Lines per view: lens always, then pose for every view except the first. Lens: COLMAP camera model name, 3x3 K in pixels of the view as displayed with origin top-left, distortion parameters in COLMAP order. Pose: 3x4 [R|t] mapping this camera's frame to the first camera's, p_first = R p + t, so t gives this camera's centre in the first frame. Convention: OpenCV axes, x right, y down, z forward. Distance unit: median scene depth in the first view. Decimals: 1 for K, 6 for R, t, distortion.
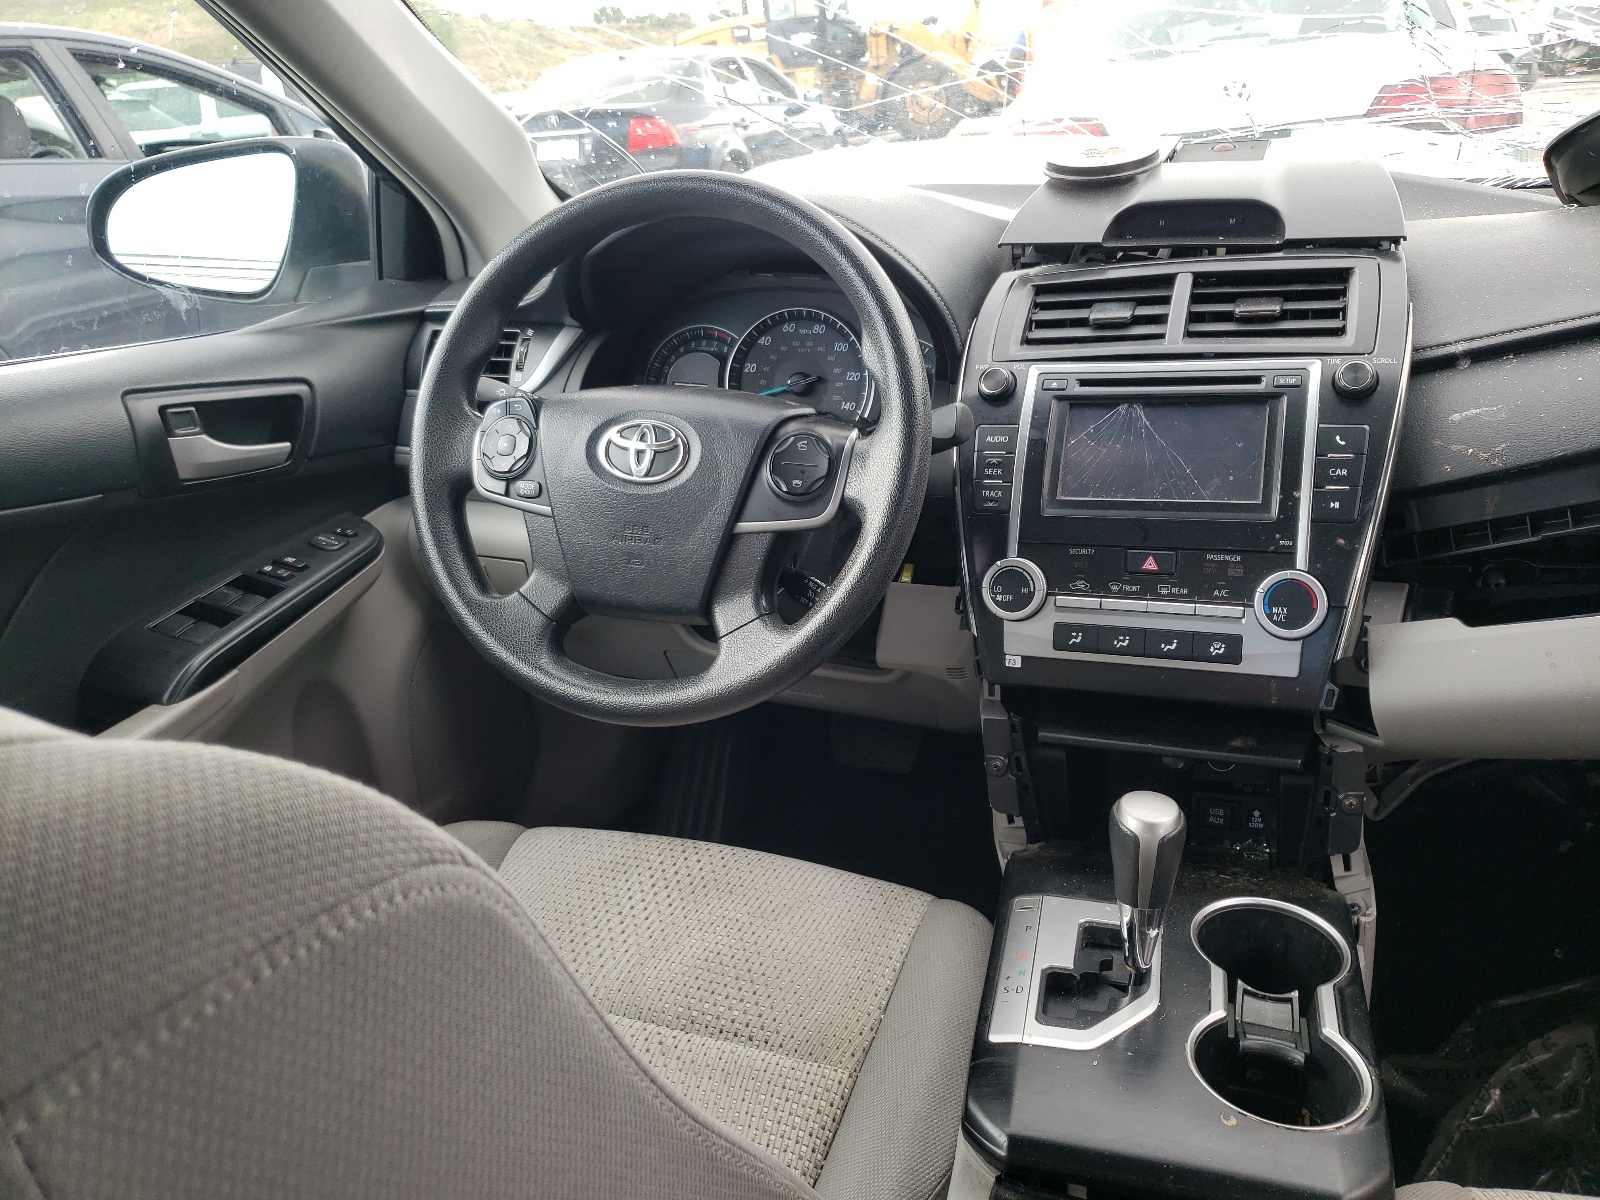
lens RADIAL K [[1211.7, 0, 800.7], [0, 1211.7, 600.2], [0, 0, 1]] dist [-0.002770, 0.002112]
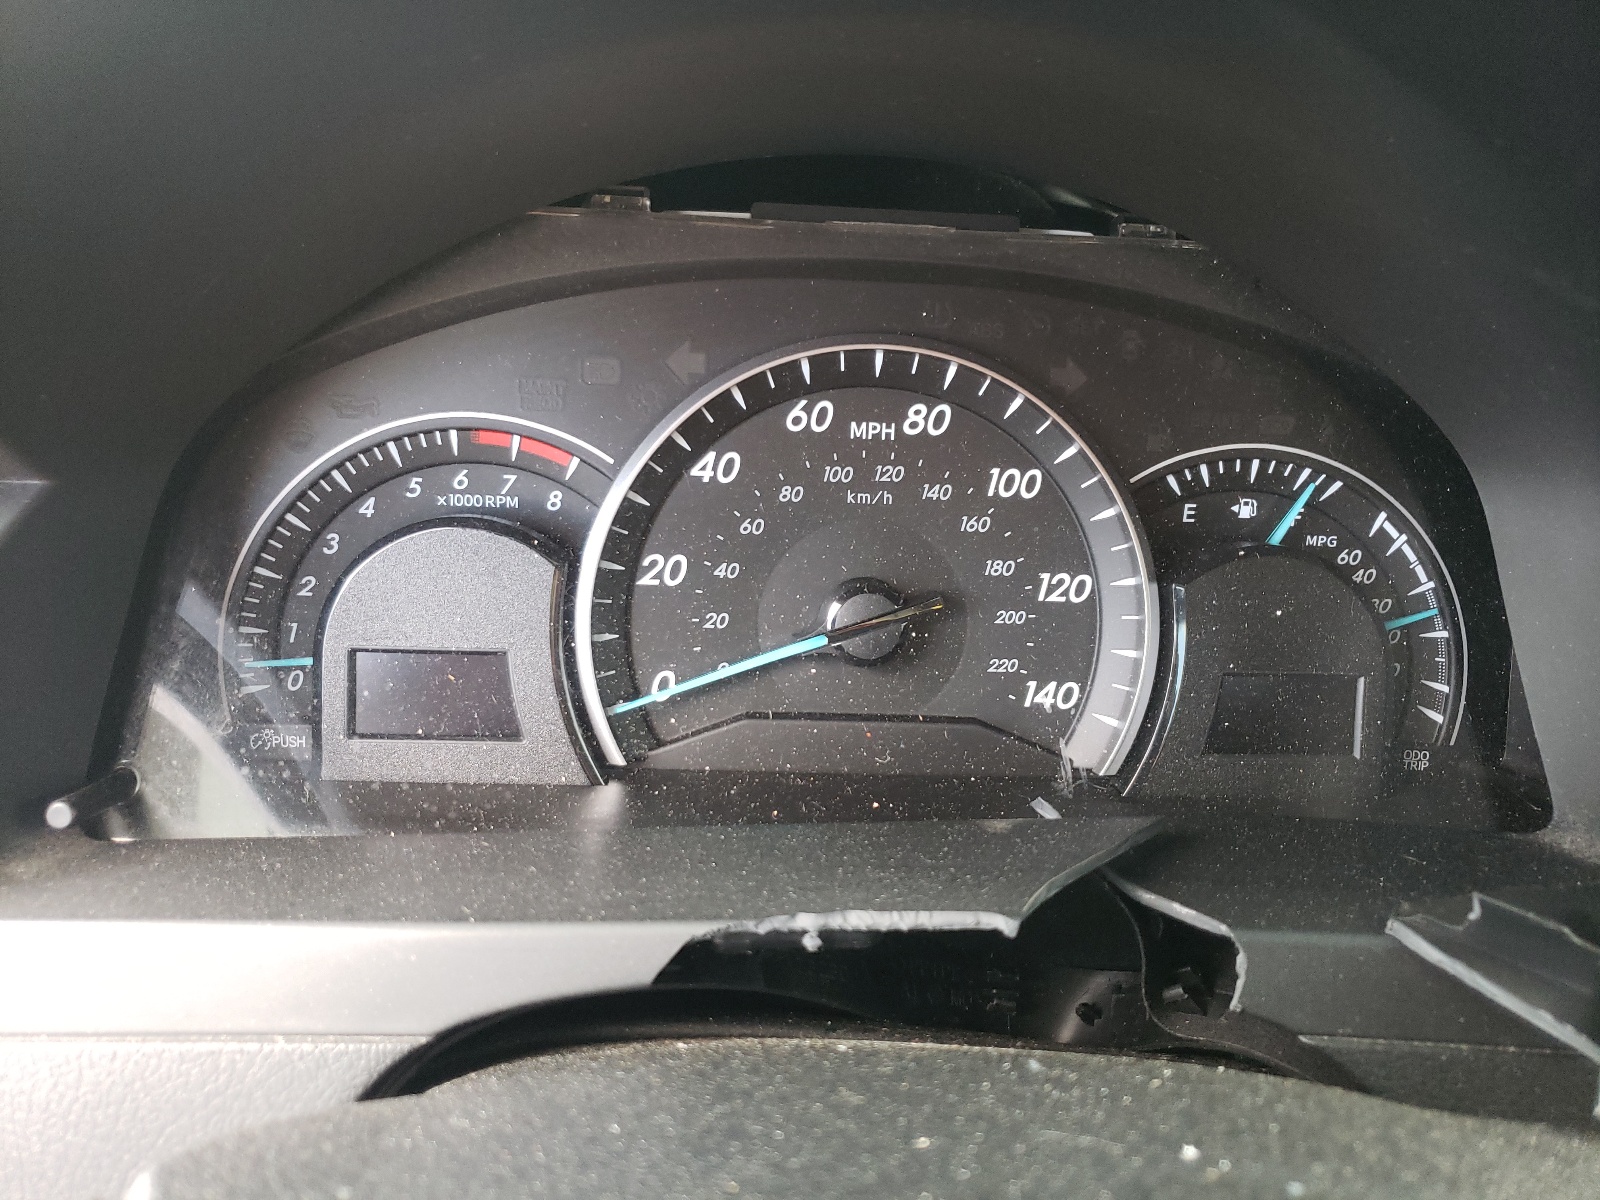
lens RADIAL K [[1211.7, 0, 799.4], [0, 1211.7, 599.4], [0, 0, 1]] dist [-0.002770, 0.002112]
pose [[0.931535, -0.098517, 0.350053, -0.107757], [0.086726, 0.995014, 0.049243, -0.197961], [-0.353159, -0.015513, 0.935435, 0.751917]]
